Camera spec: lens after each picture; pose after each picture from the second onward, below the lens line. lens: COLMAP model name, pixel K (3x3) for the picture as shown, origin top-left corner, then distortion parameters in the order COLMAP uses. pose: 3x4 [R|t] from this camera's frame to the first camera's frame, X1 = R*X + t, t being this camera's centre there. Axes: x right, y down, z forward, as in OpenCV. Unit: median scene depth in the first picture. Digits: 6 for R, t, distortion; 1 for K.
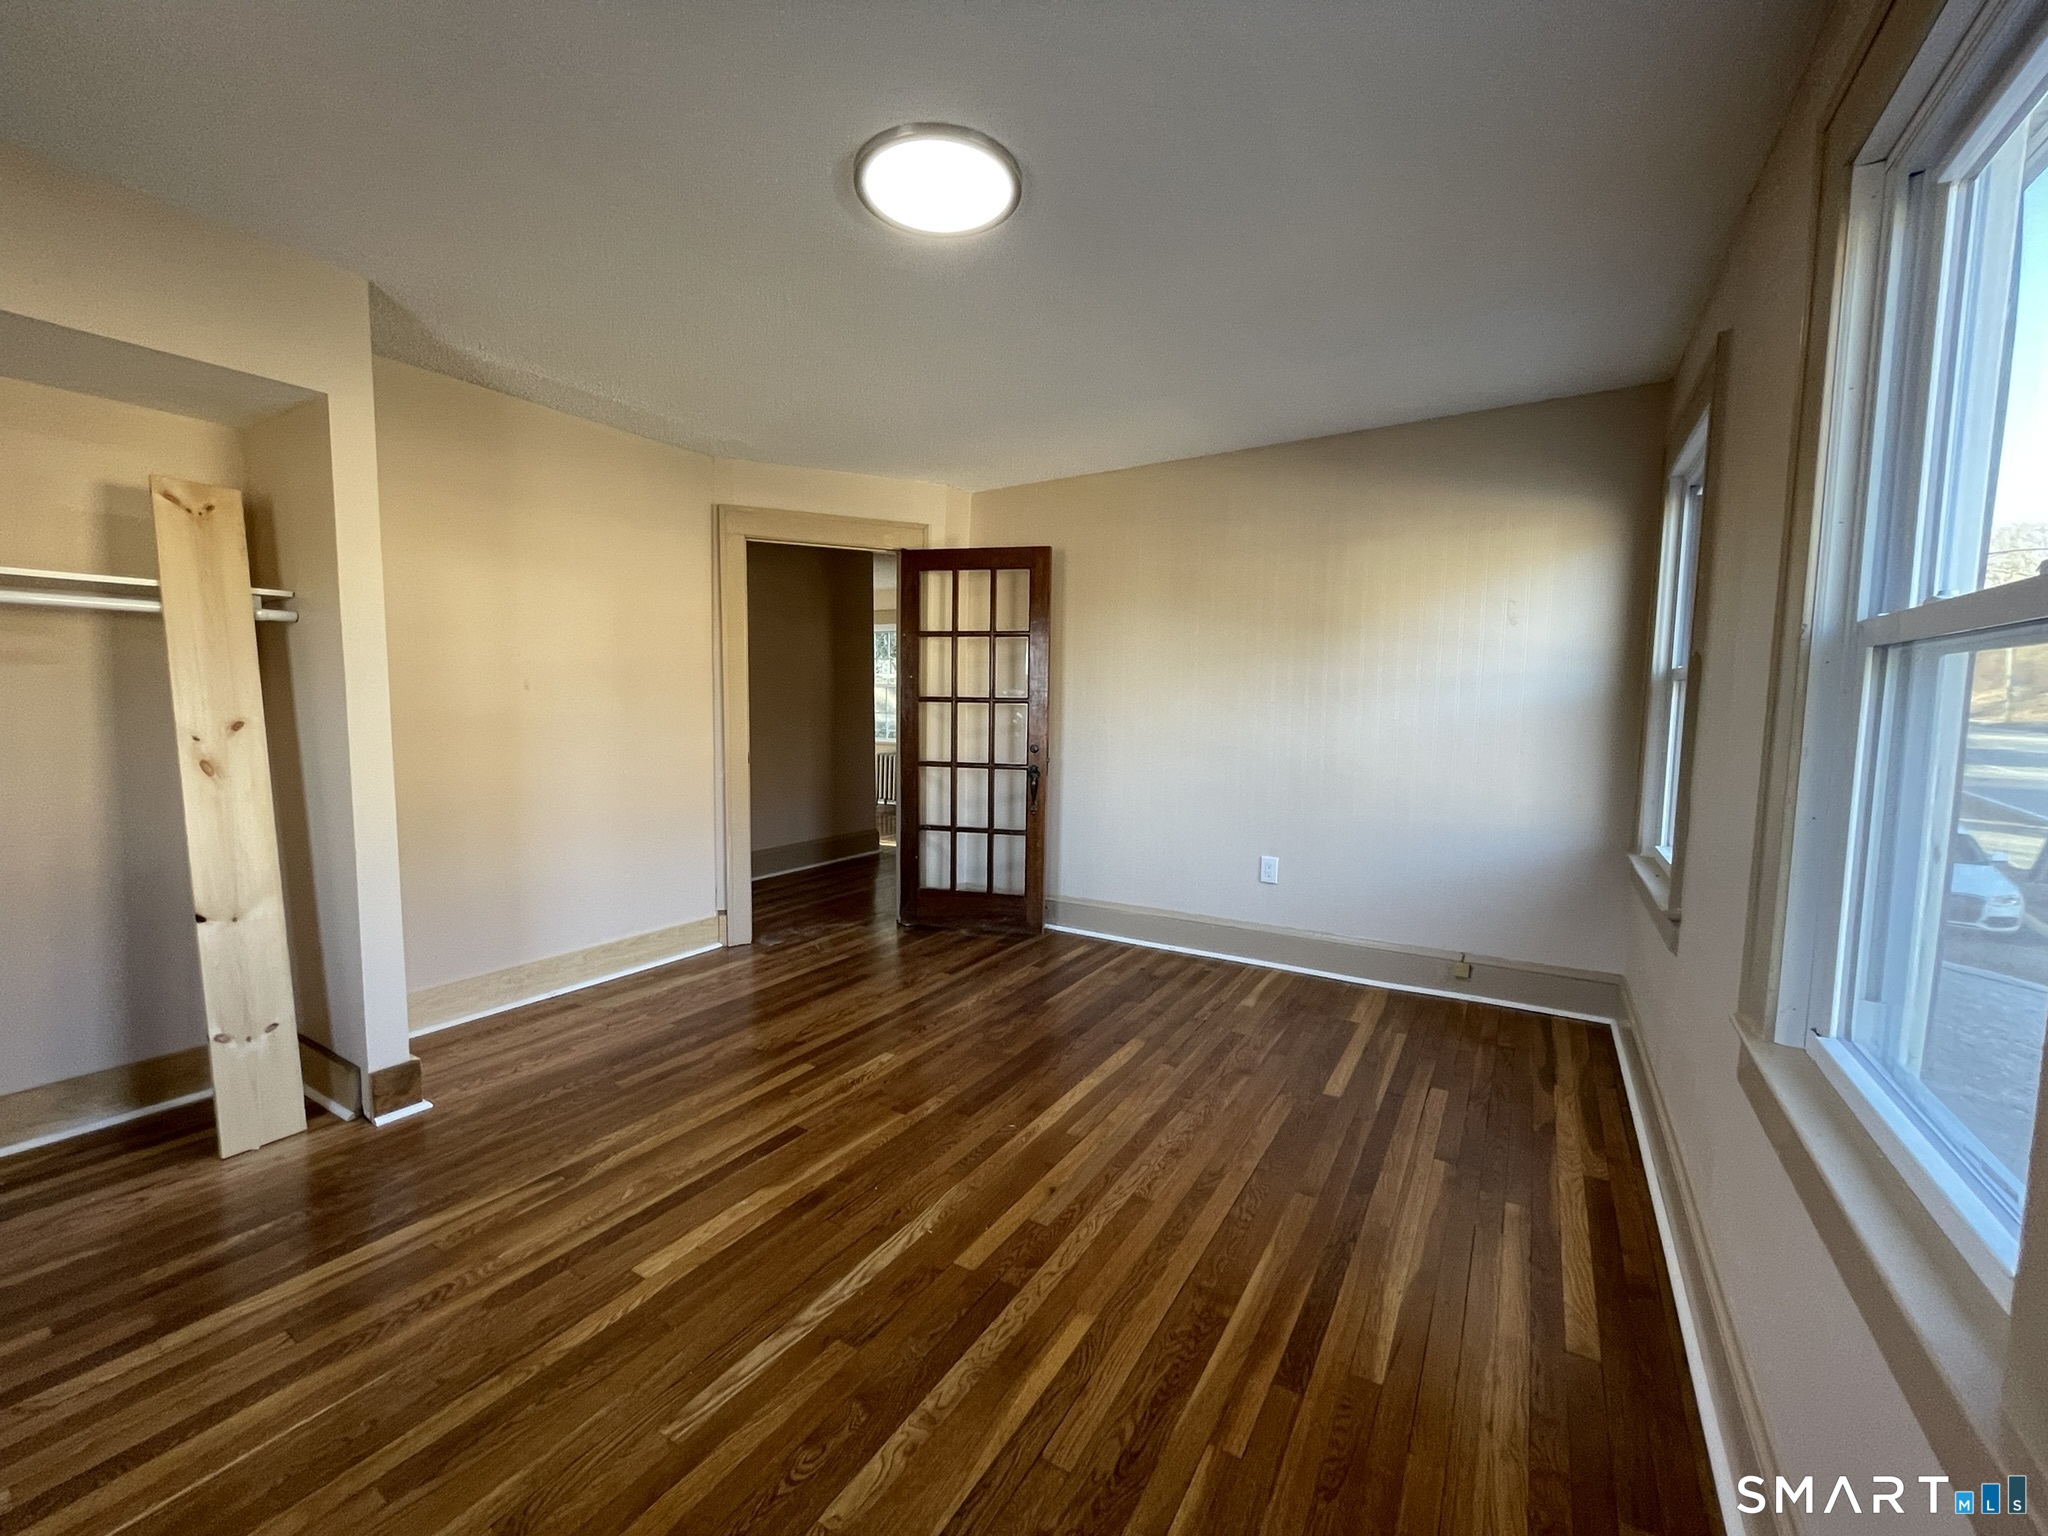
lens RADIAL K [[819.5, 0, 1025.1], [0, 819.5, 769.2], [0, 0, 1]] dist [-0.002847, 0.000202]
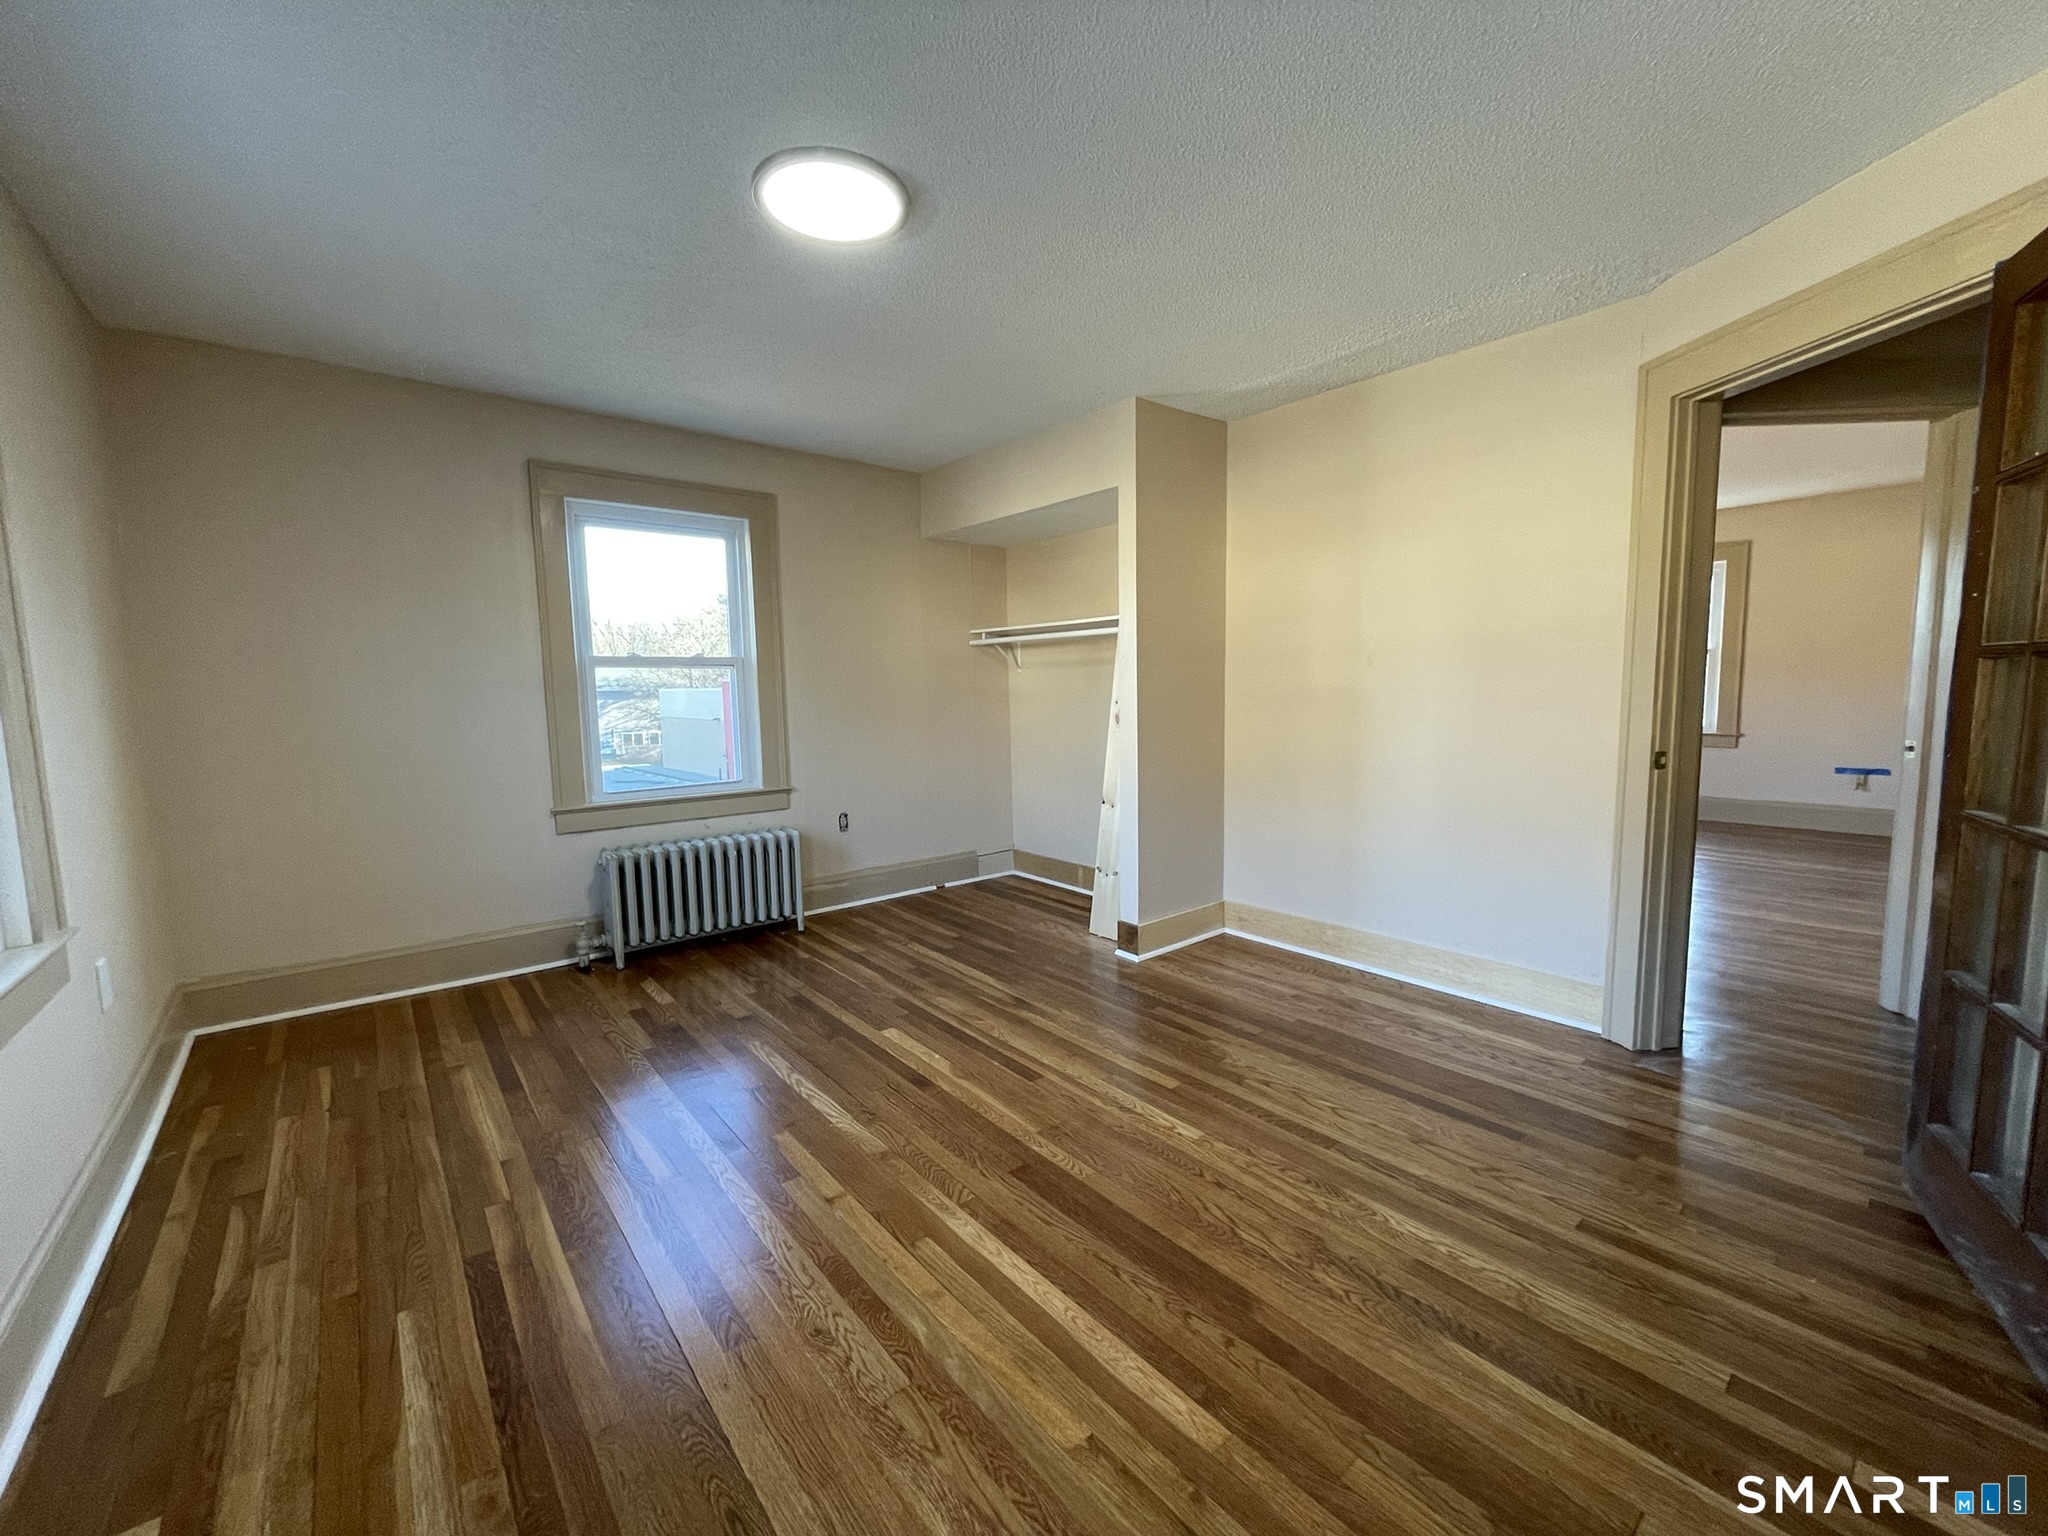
lens RADIAL K [[819.5, 0, 1015.4], [0, 819.5, 770.2], [0, 0, 1]] dist [-0.002847, 0.000202]
pose [[-0.326688, 0.090479, -0.940792, 0.751581], [-0.067678, 0.990613, 0.118771, -0.087024], [0.942706, 0.102472, -0.317498, 1.370107]]
